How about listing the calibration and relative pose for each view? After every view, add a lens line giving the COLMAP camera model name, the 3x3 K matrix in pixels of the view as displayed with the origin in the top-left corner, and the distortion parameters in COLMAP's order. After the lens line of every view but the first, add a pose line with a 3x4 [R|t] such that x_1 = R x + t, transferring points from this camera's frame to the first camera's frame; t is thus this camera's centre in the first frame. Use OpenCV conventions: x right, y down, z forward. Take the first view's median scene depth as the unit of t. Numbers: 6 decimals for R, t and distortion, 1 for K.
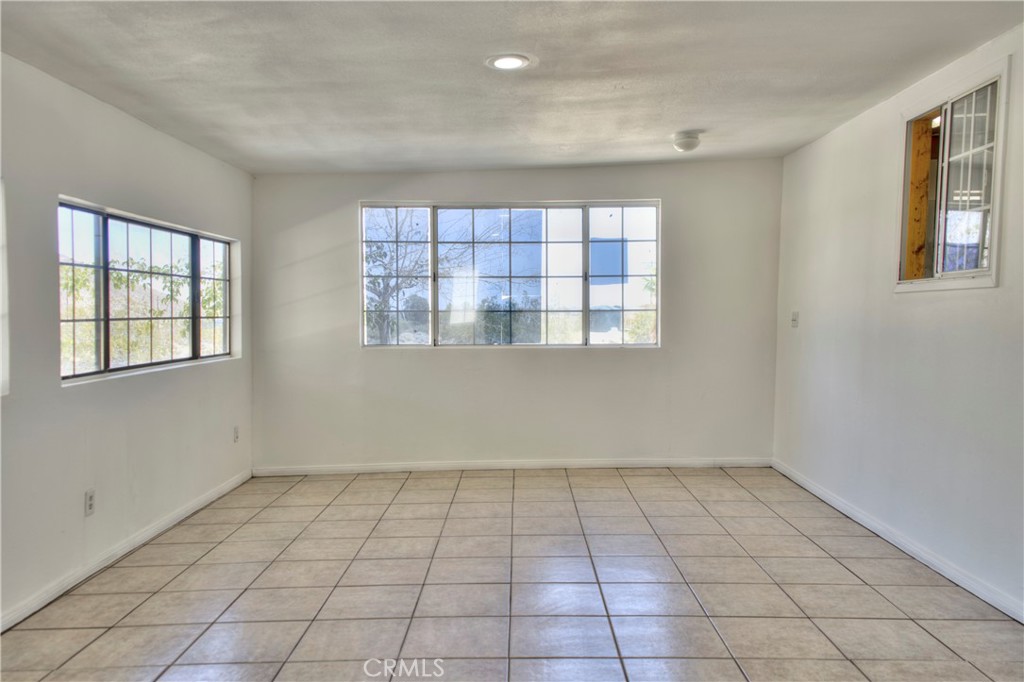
lens RADIAL K [[824.0, 0, 512.0], [0, 824.0, 341.0], [0, 0, 1]] dist [0.148440, -0.110422]
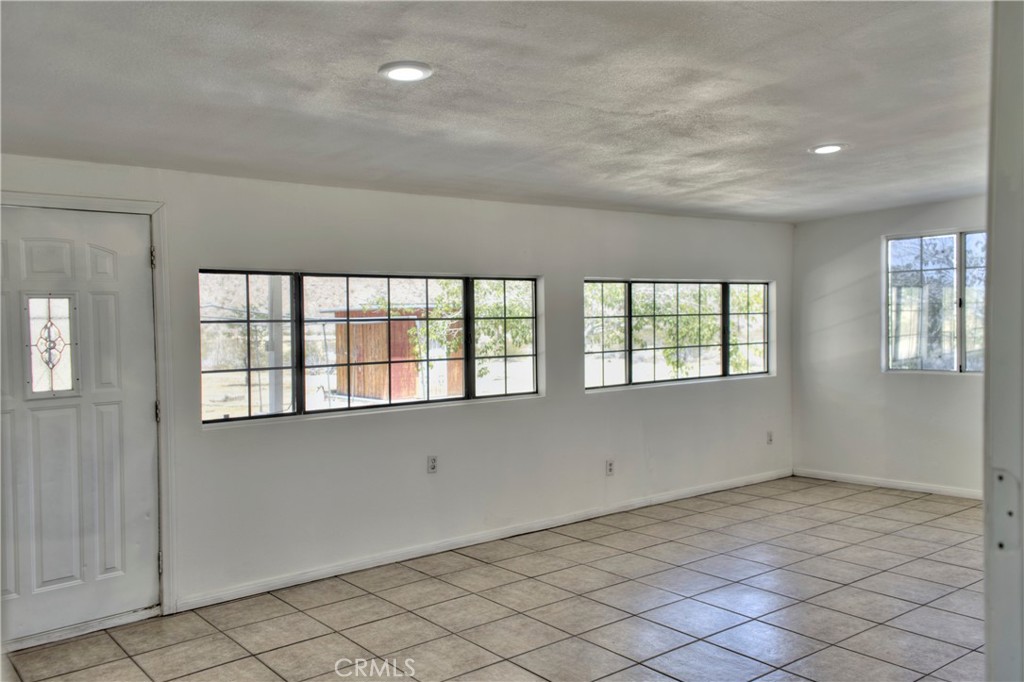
lens RADIAL K [[824.0, 0, 512.0], [0, 824.0, 341.0], [0, 0, 1]] dist [0.148440, -0.110422]
pose [[0.625744, 0.008062, -0.779987, 0.545648], [-0.008113, 0.999960, 0.003827, -0.045804], [0.779987, 0.003933, 0.625784, -0.097653]]
